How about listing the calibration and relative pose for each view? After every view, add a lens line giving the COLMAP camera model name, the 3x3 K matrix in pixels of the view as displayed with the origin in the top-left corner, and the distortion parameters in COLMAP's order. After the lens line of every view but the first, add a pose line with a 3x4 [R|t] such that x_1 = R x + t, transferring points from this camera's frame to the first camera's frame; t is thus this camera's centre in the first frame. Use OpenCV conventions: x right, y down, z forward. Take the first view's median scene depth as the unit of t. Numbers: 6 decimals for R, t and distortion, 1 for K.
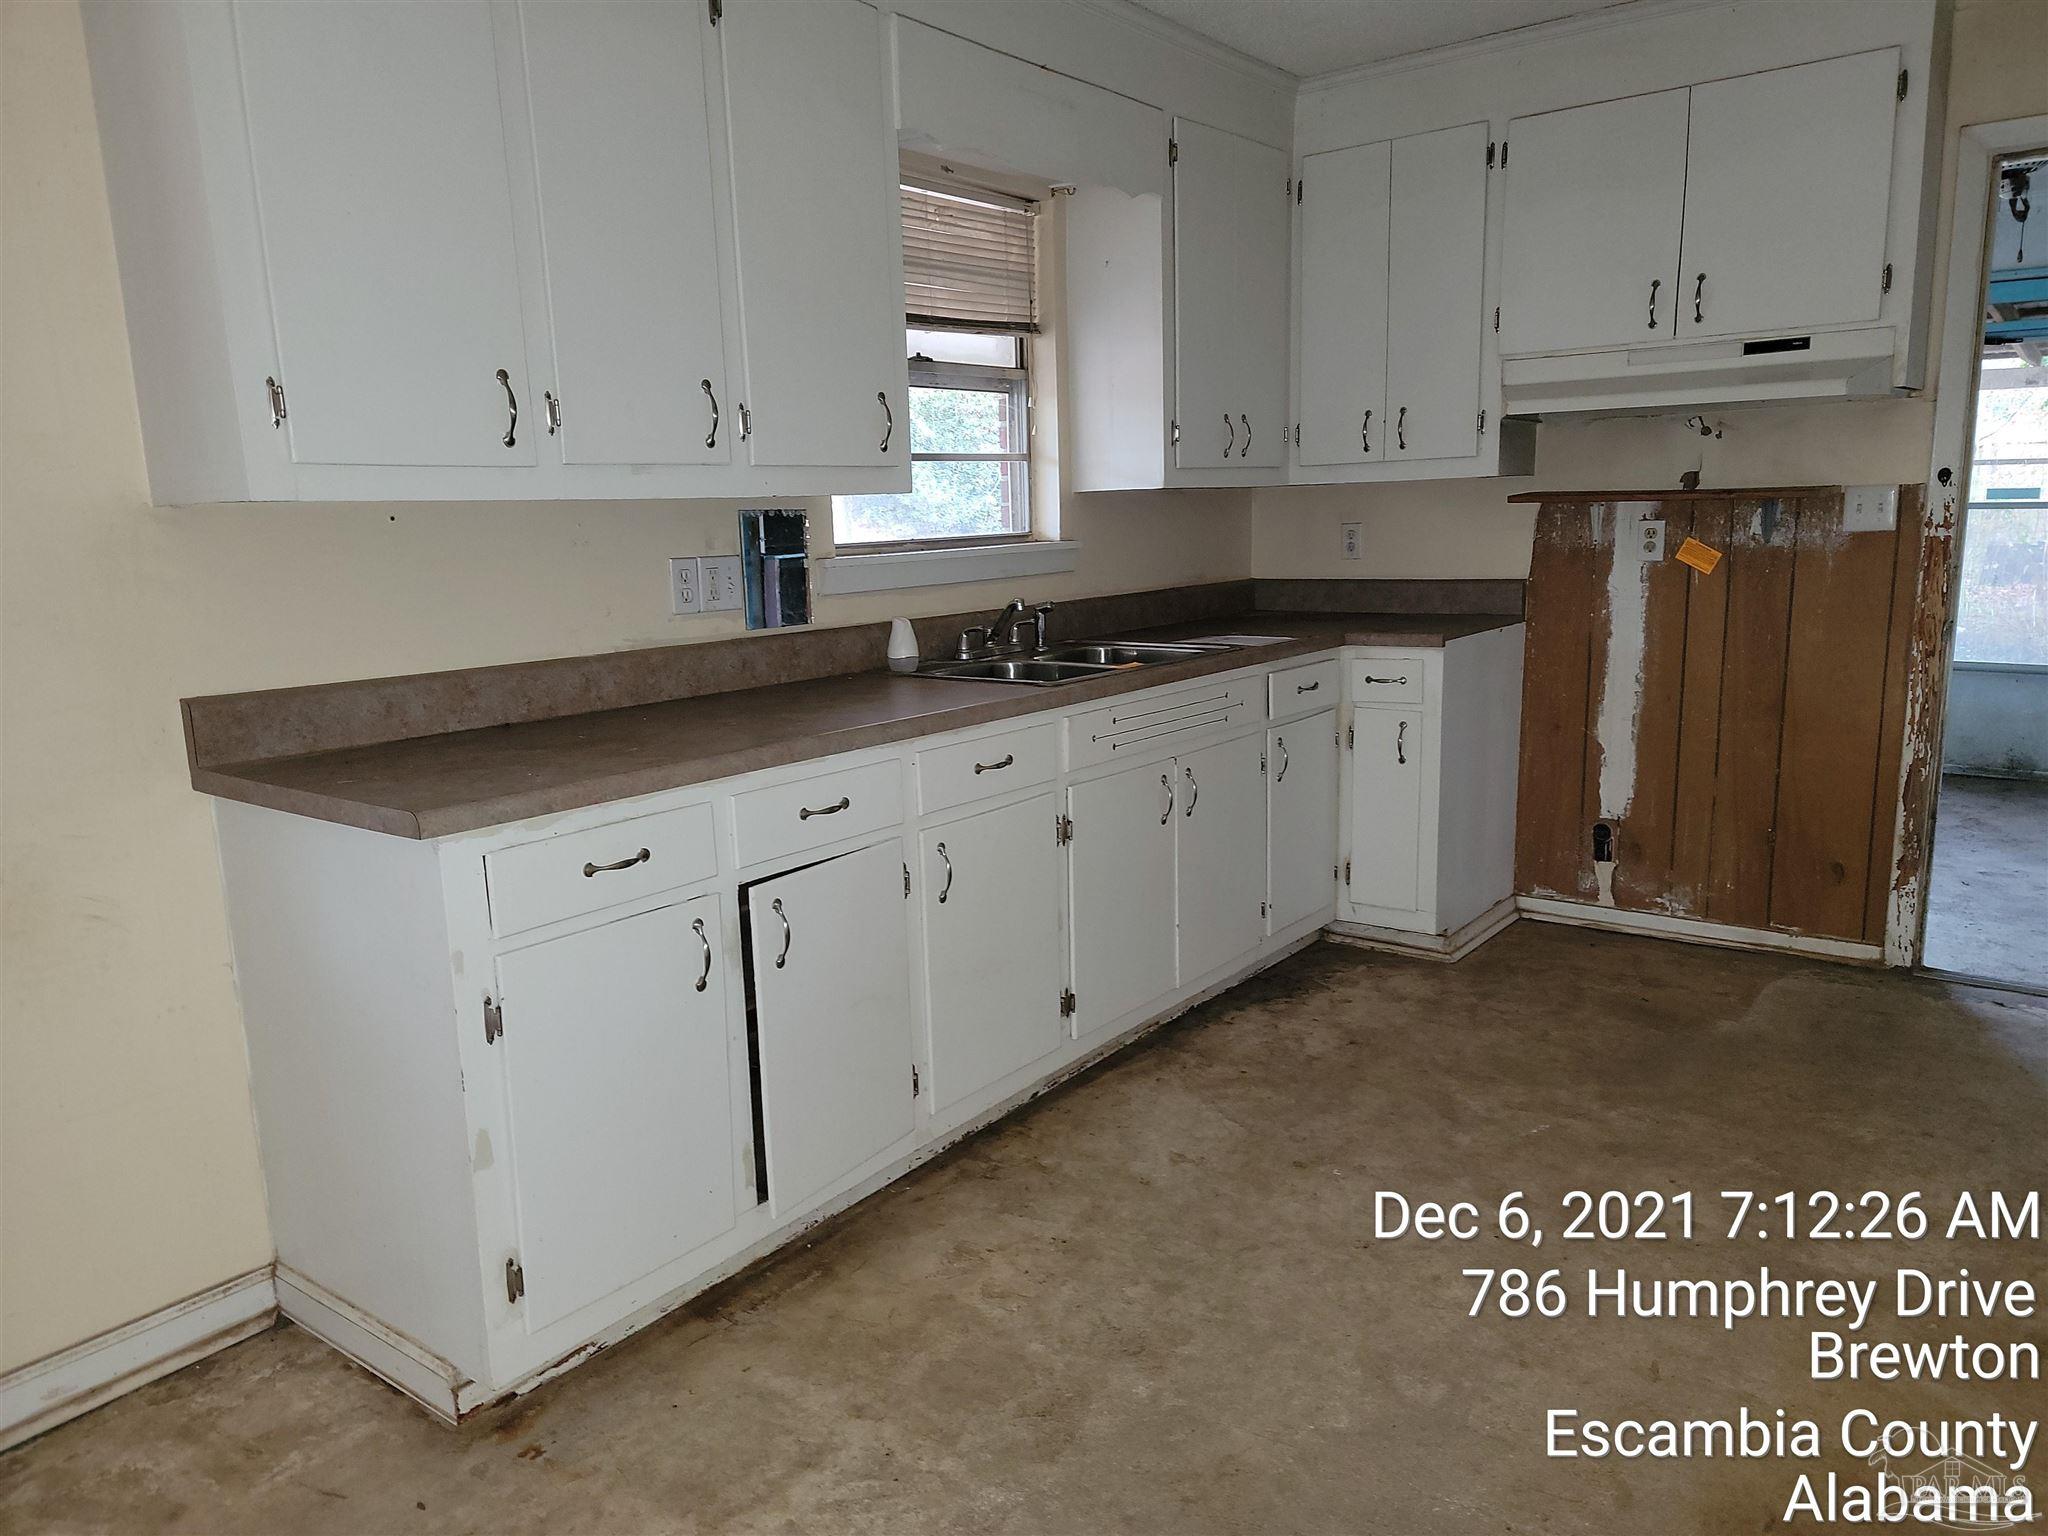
lens RADIAL K [[1424.3, 0, 1021.3], [0, 1424.3, 765.0], [0, 0, 1]] dist [0.049006, -0.001932]
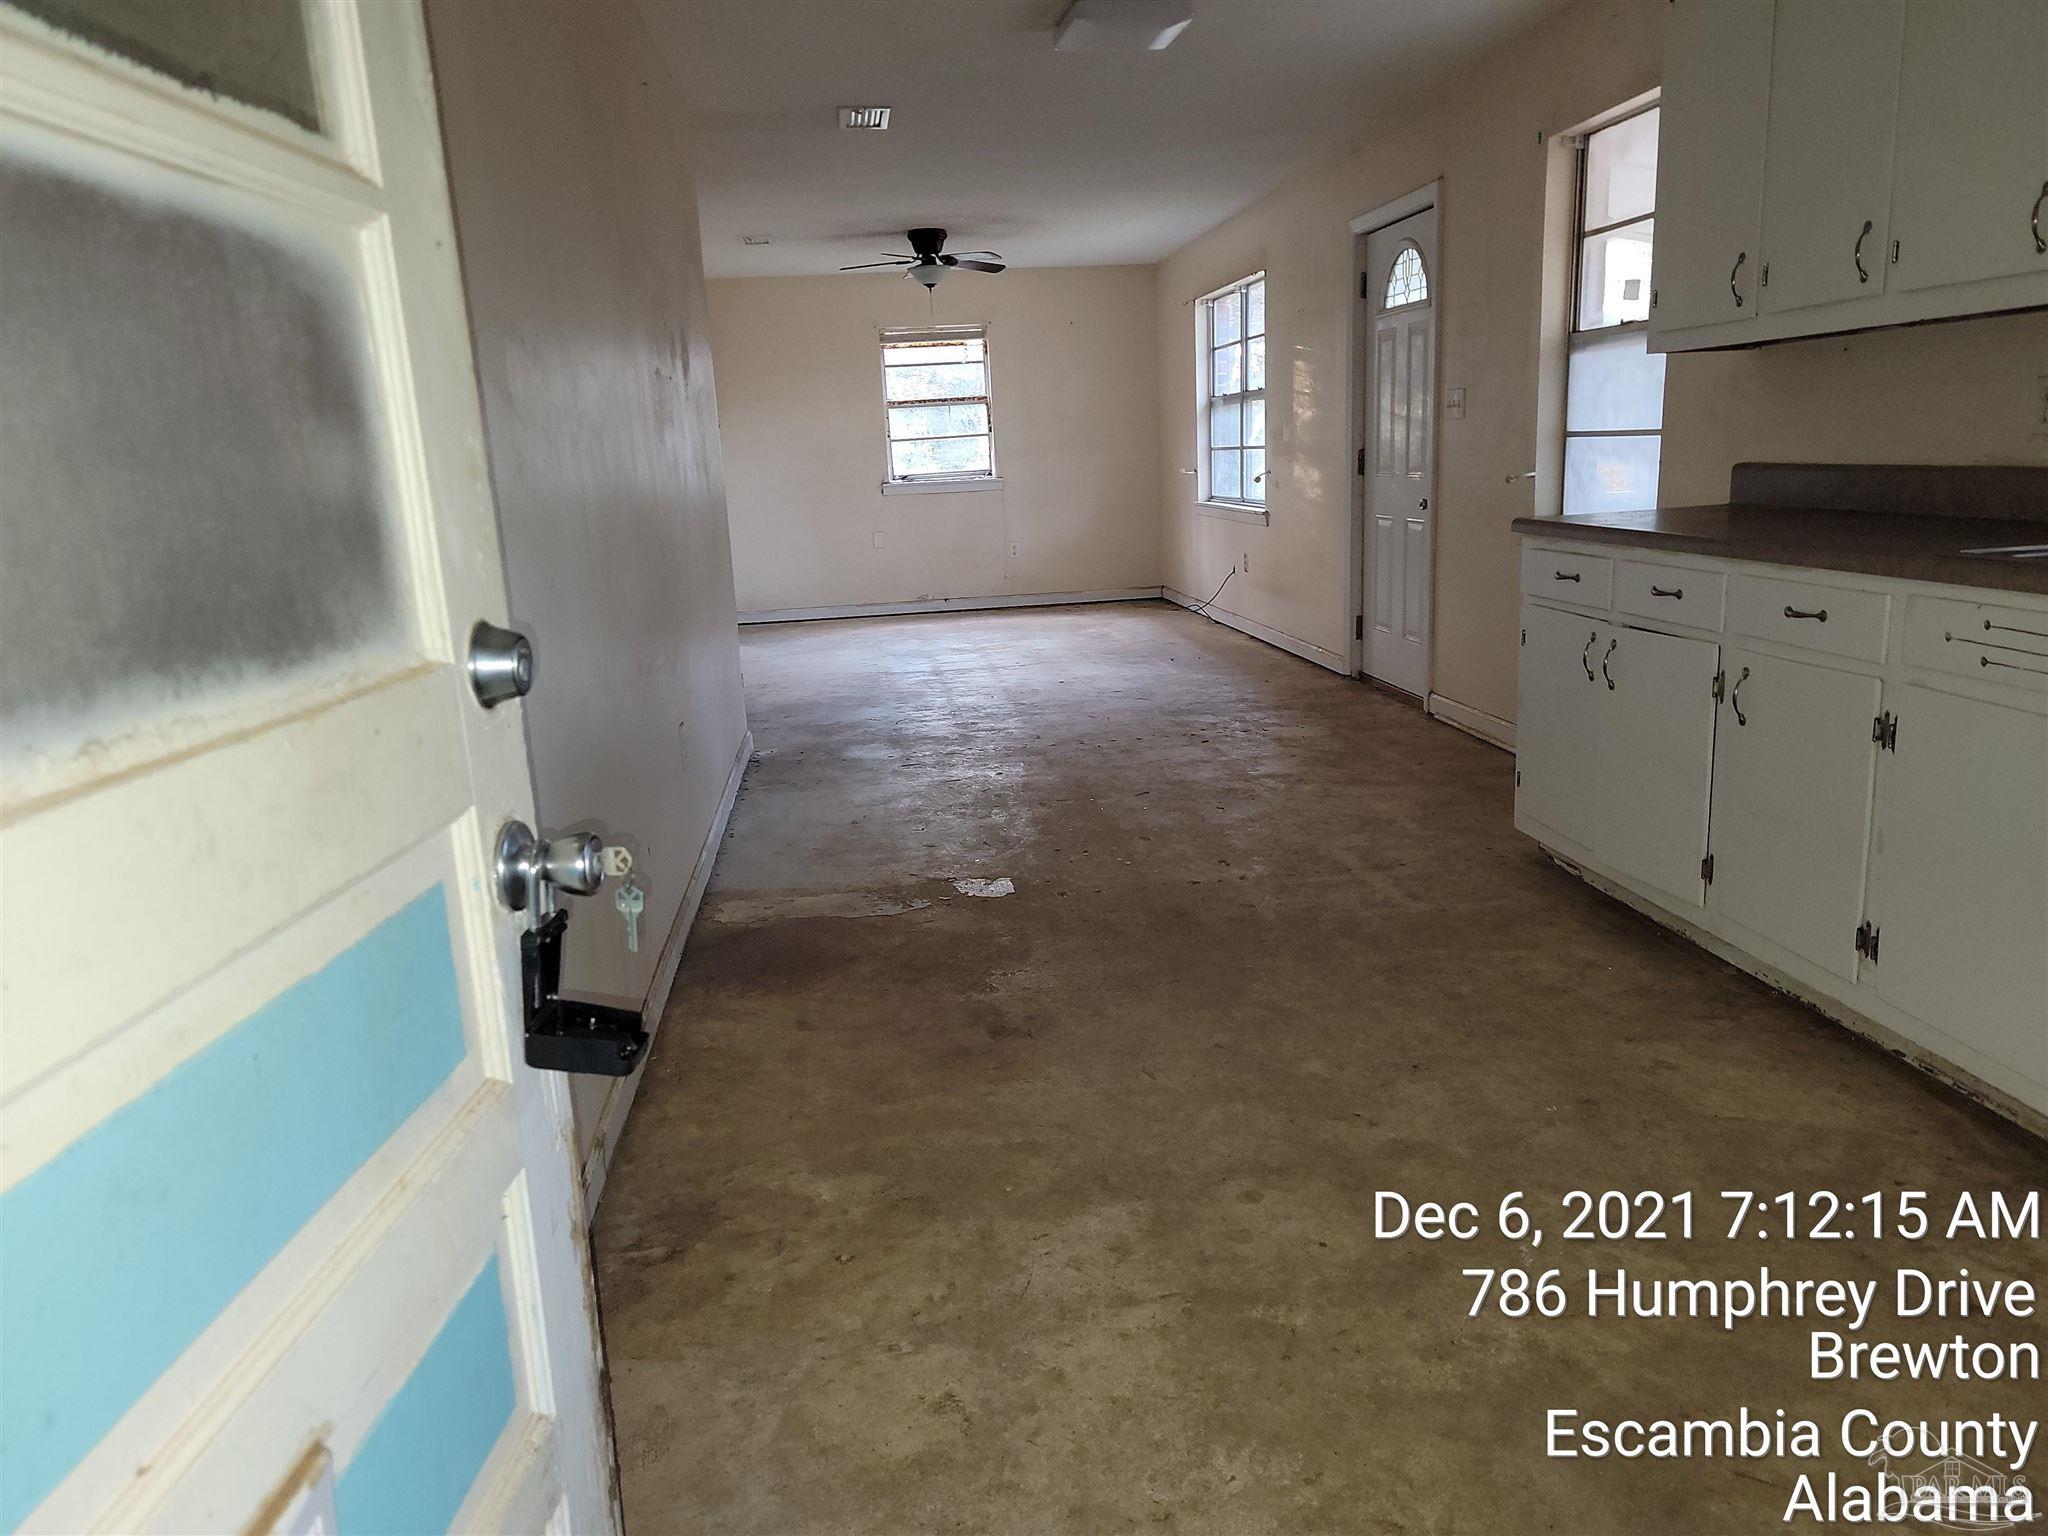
lens RADIAL K [[1424.3, 0, 1024.1], [0, 1424.3, 772.2], [0, 0, 1]] dist [0.049006, -0.001932]
pose [[-0.714380, 0.209931, -0.667525, 1.111768], [-0.061192, 0.931541, 0.358450, -0.235016], [0.697077, 0.296916, -0.652628, 1.421936]]
